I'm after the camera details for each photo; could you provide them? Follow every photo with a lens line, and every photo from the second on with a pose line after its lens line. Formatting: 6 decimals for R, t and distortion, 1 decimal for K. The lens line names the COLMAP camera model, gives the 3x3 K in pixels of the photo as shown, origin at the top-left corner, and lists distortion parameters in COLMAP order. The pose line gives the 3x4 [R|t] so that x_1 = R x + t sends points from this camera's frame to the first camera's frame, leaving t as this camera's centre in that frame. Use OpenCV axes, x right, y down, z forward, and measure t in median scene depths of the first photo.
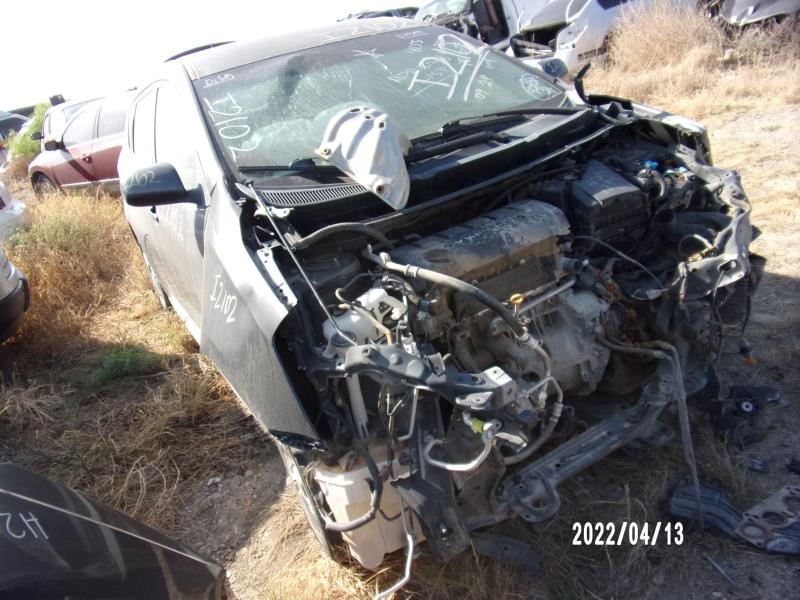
lens RADIAL K [[562.7, 0, 399.4], [0, 562.7, 300.2], [0, 0, 1]] dist [-0.007768, -0.004975]
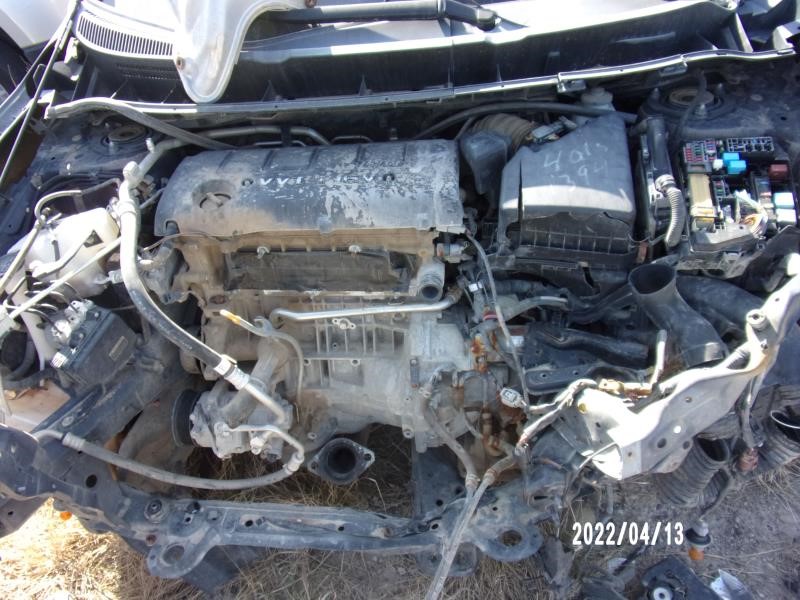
lens RADIAL K [[562.7, 0, 401.3], [0, 562.7, 298.5], [0, 0, 1]] dist [-0.007768, -0.004975]
pose [[0.820395, 0.461348, -0.337802, 0.494978], [-0.303976, 0.852266, 0.425724, -0.300517], [0.484304, -0.246578, 0.839433, 0.477057]]
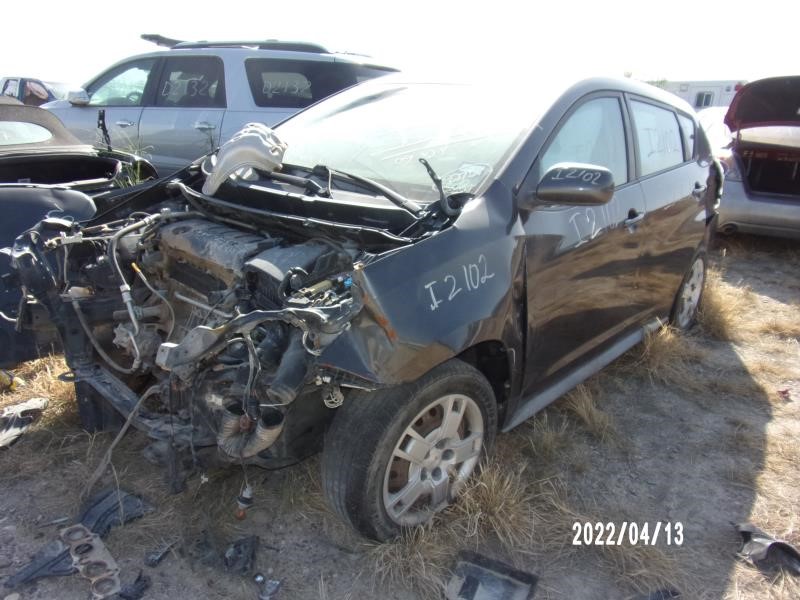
lens RADIAL K [[562.7, 0, 398.0], [0, 562.7, 301.2], [0, 0, 1]] dist [-0.007768, -0.004975]
pose [[0.277270, 0.500369, -0.820215, 1.344647], [-0.497508, 0.805096, 0.322965, -0.605878], [0.821953, 0.318515, 0.472167, 0.774182]]
